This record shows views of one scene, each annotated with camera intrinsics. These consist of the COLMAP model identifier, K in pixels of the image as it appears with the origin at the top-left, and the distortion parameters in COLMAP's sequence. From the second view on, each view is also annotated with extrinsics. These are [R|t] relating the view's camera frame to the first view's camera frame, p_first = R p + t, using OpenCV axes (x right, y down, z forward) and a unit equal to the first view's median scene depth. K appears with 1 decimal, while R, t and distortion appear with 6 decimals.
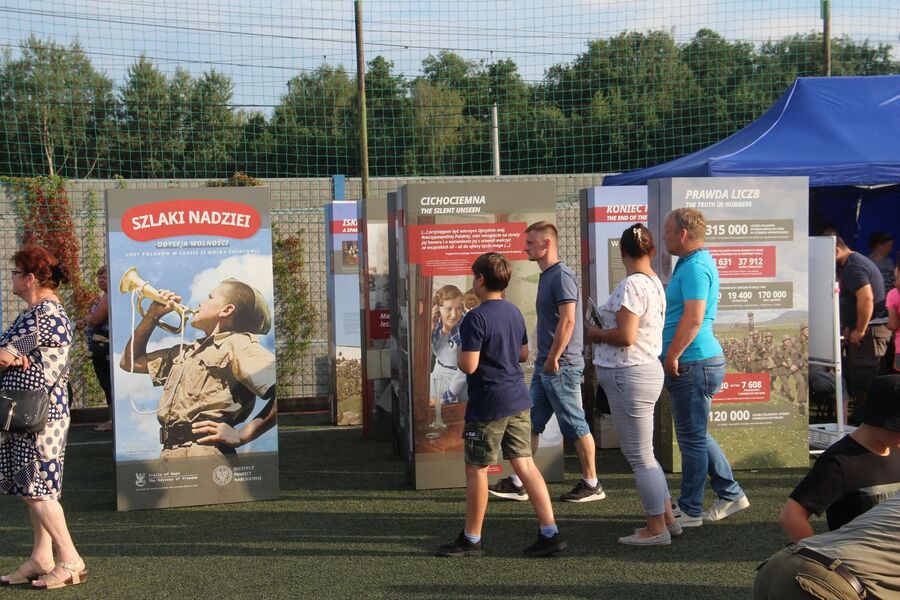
lens RADIAL K [[726.1, 0, 450.0], [0, 726.1, 300.0], [0, 0, 1]] dist [-0.183244, 0.137939]
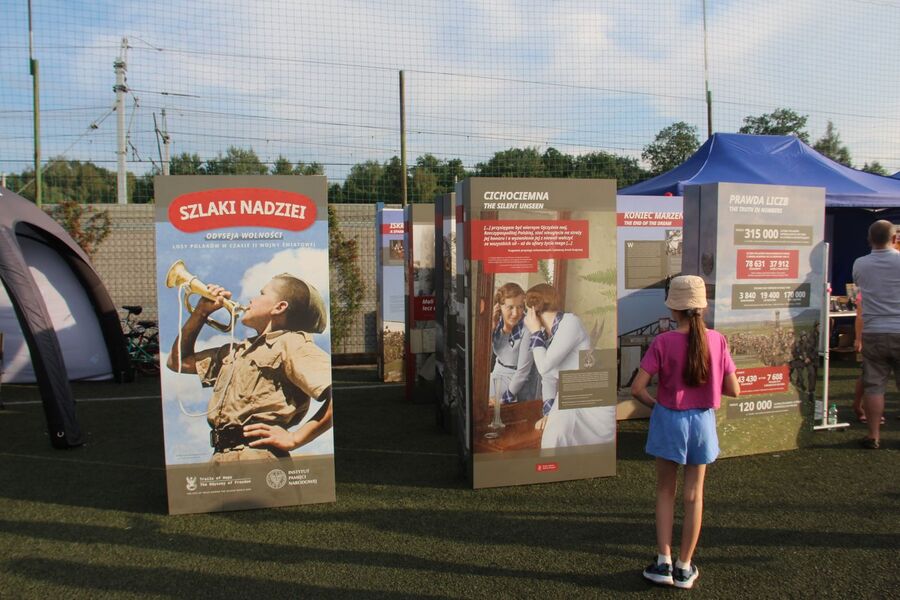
lens RADIAL K [[493.0, 0, 450.9], [0, 493.0, 282.9], [0, 0, 1]] dist [-0.243261, 0.107342]
pose [[0.999778, 0.015697, -0.014052, -0.073277], [-0.015693, 0.999877, 0.000414, -0.019556], [0.014057, -0.000194, 0.999901, 0.345627]]
